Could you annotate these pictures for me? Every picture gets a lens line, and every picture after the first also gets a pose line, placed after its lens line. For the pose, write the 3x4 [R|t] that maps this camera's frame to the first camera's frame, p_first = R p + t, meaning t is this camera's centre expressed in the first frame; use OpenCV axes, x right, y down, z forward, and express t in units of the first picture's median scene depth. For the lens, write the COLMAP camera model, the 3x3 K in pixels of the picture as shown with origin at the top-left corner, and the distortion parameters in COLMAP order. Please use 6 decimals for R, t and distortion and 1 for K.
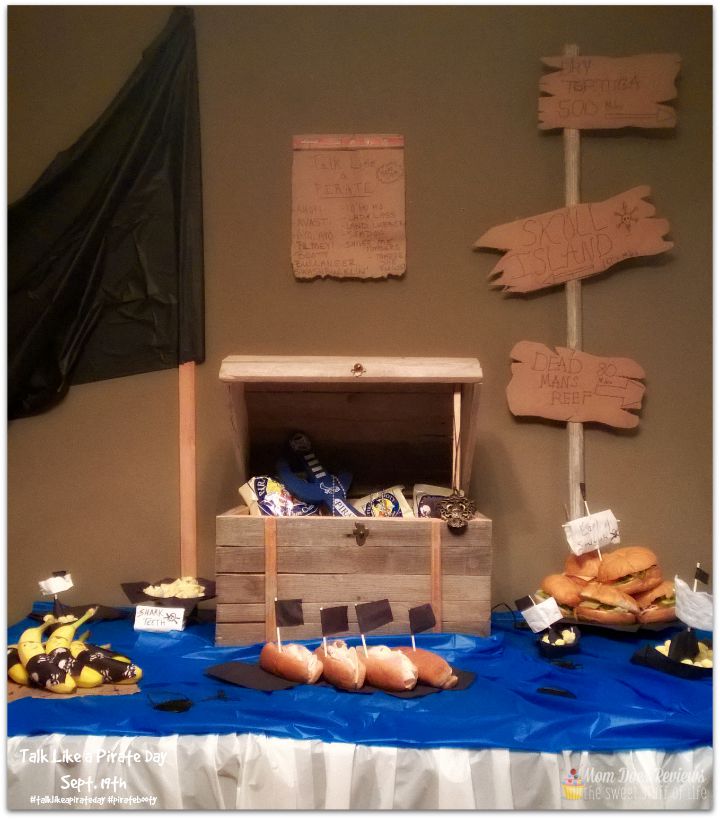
lens RADIAL K [[1025.5, 0, 377.5], [0, 1025.5, 453.3], [0, 0, 1]] dist [0.020526, 0.036043]
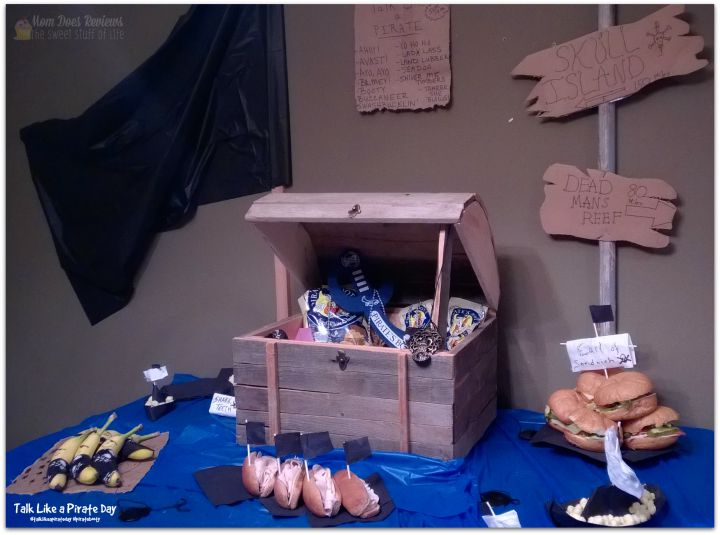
lens RADIAL K [[817.0, 0, 392.3], [0, 817.0, 266.6], [0, 0, 1]] dist [0.016843, 0.005265]
pose [[0.935018, 0.023740, -0.353804, 0.297847], [0.016622, 0.993725, 0.110608, -0.104823], [0.354209, -0.109302, 0.928757, 0.154760]]
